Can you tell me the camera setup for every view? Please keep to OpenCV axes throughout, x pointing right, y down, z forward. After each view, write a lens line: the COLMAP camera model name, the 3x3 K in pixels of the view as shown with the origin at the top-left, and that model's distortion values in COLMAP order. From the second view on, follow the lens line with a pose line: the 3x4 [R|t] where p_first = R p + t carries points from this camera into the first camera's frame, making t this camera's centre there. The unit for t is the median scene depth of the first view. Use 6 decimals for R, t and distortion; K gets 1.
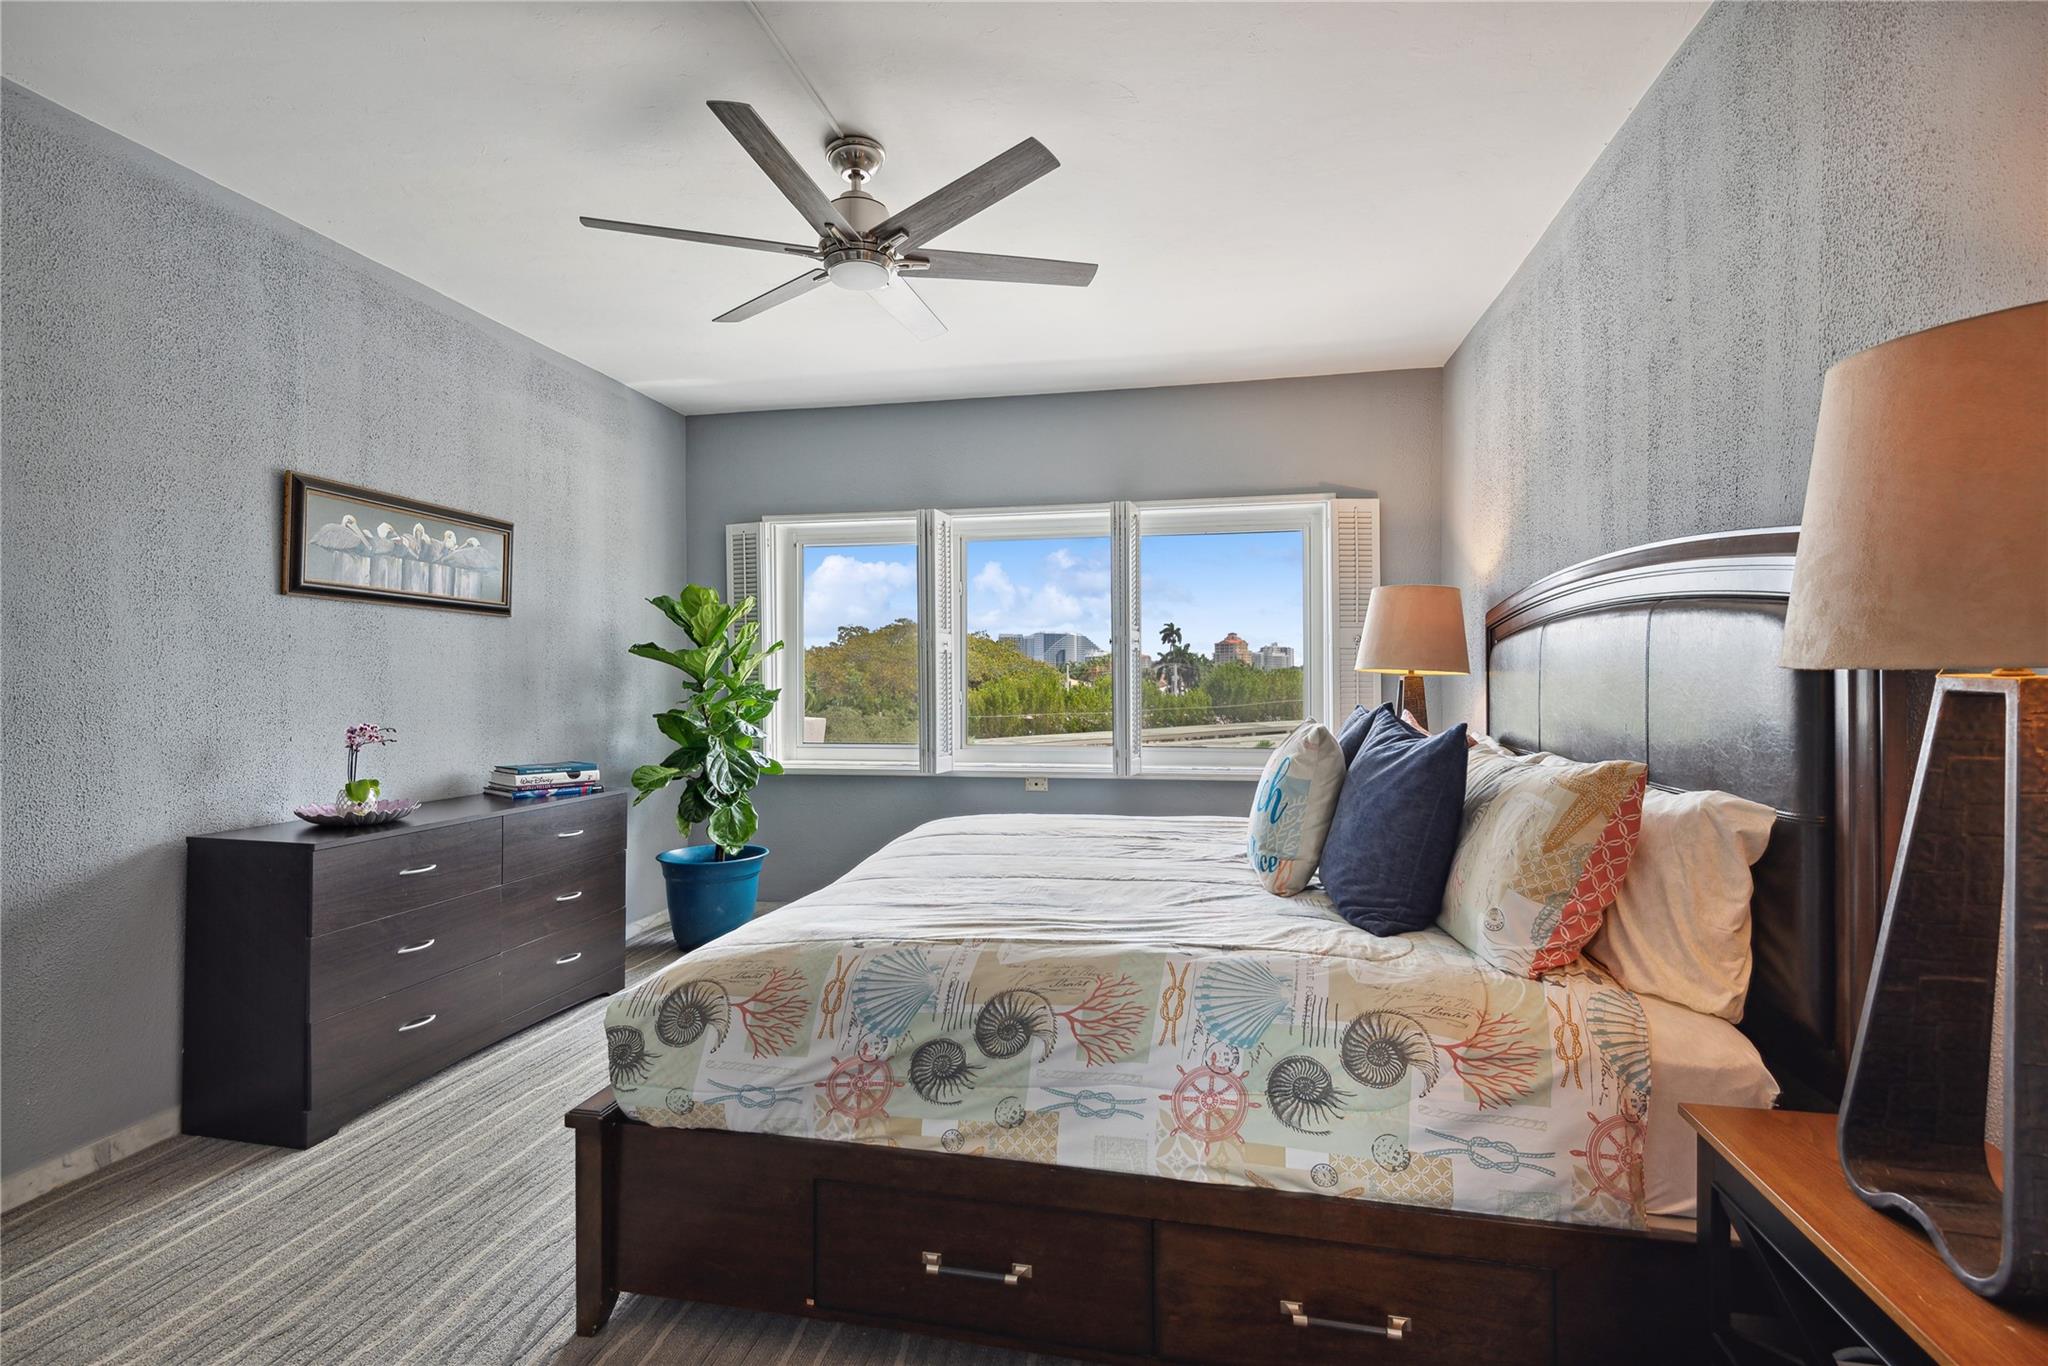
lens RADIAL K [[948.0, 0, 1024.0], [0, 948.0, 683.0], [0, 0, 1]] dist [0.127578, 0.000060]
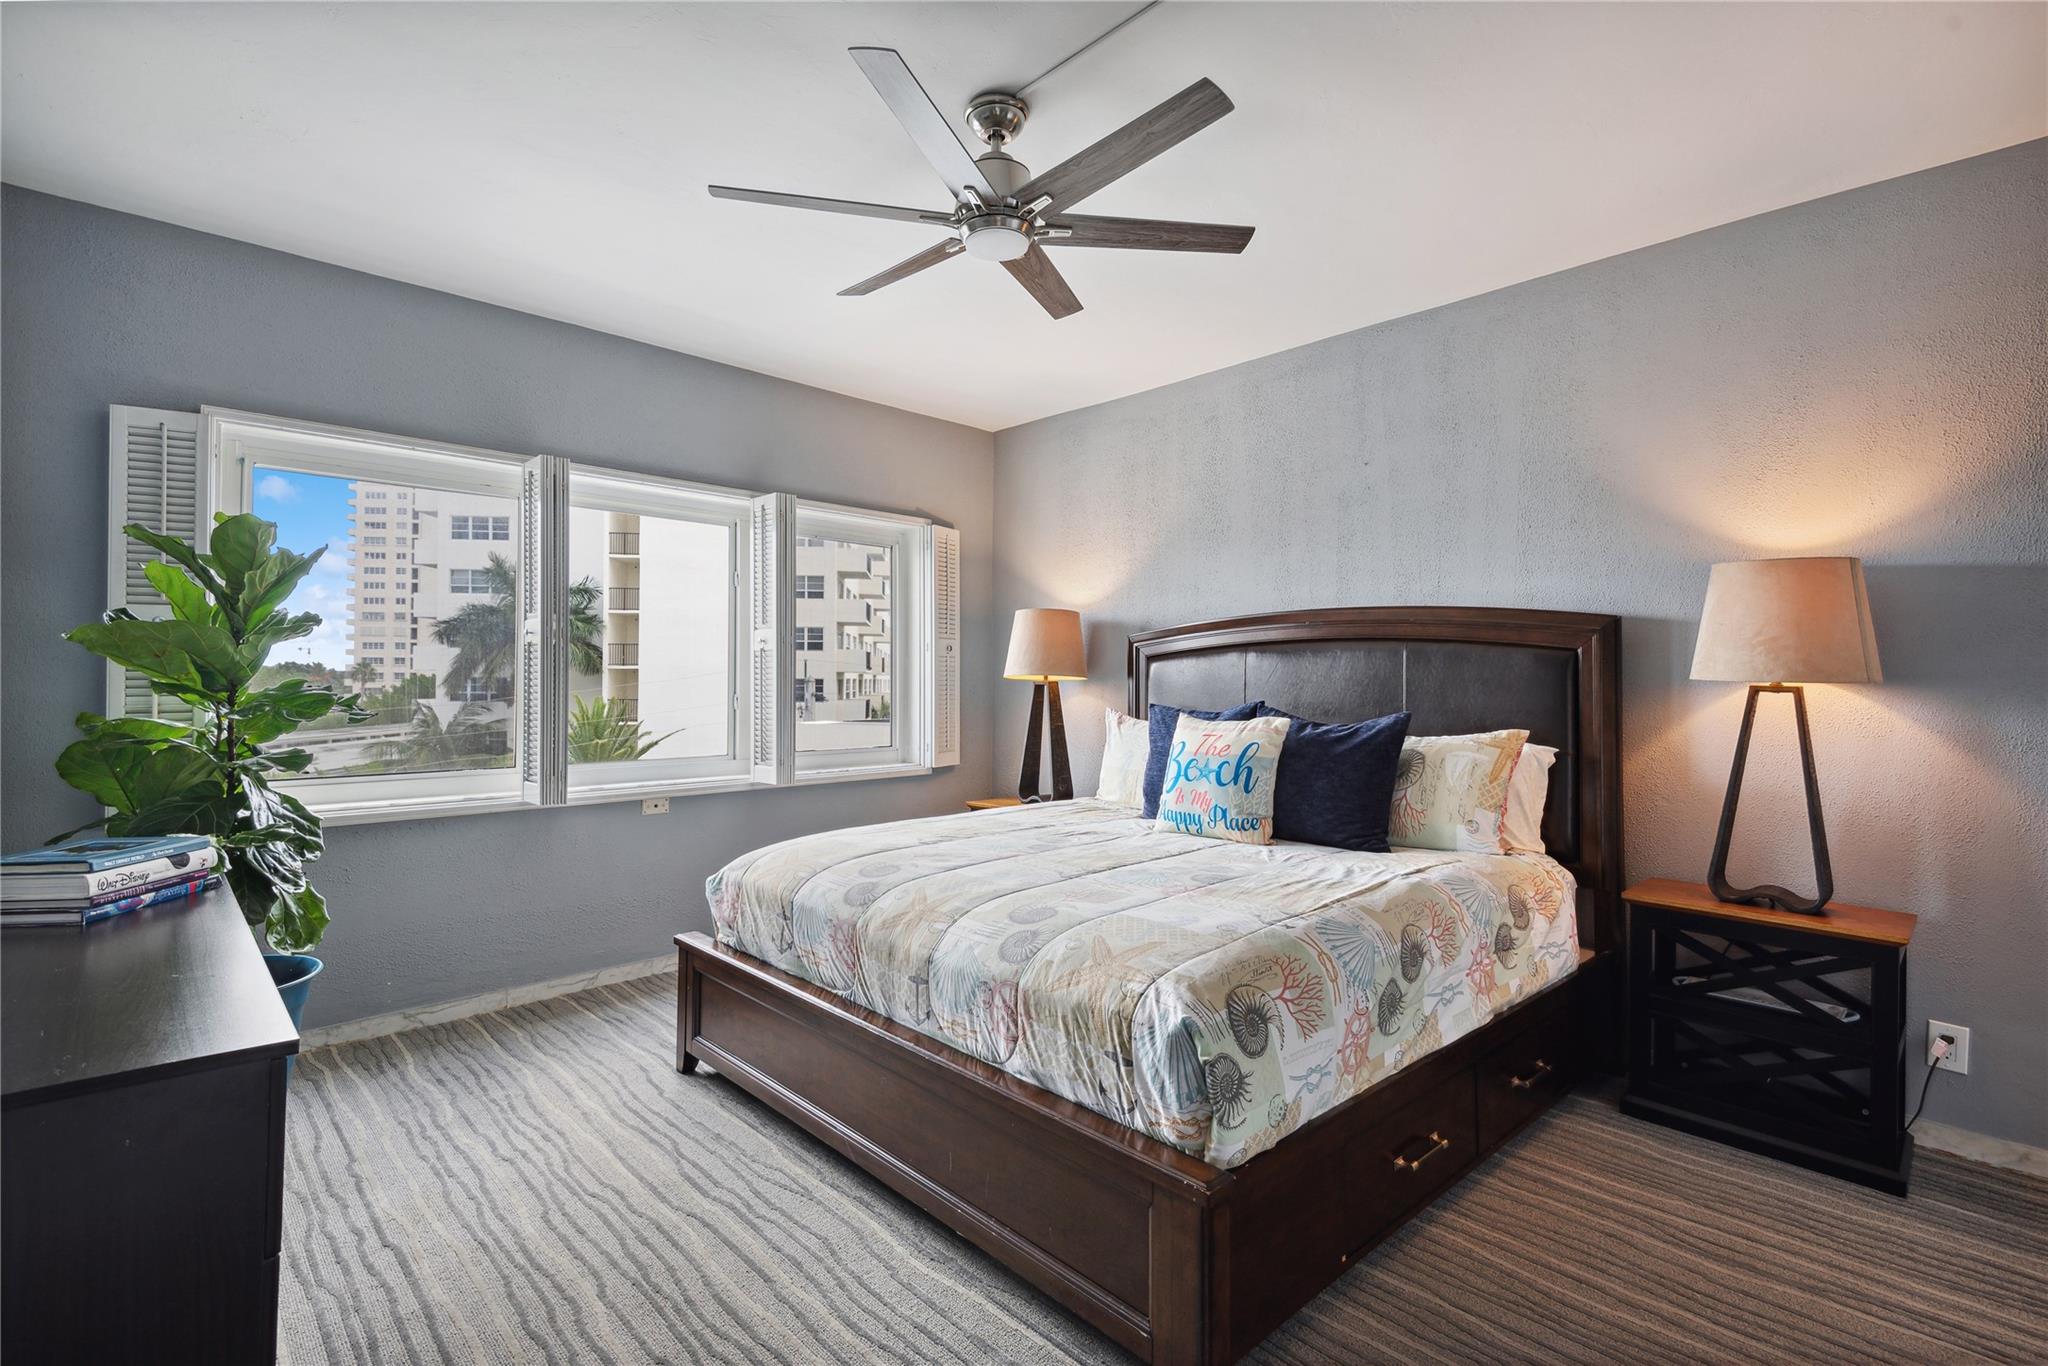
lens RADIAL K [[948.0, 0, 1024.0], [0, 948.0, 683.0], [0, 0, 1]] dist [0.127578, 0.000060]
pose [[0.574639, 0.005824, 0.818386, -1.293692], [-0.003542, 0.999983, -0.004629, 0.002249], [-0.818399, -0.000239, 0.574650, 0.633097]]
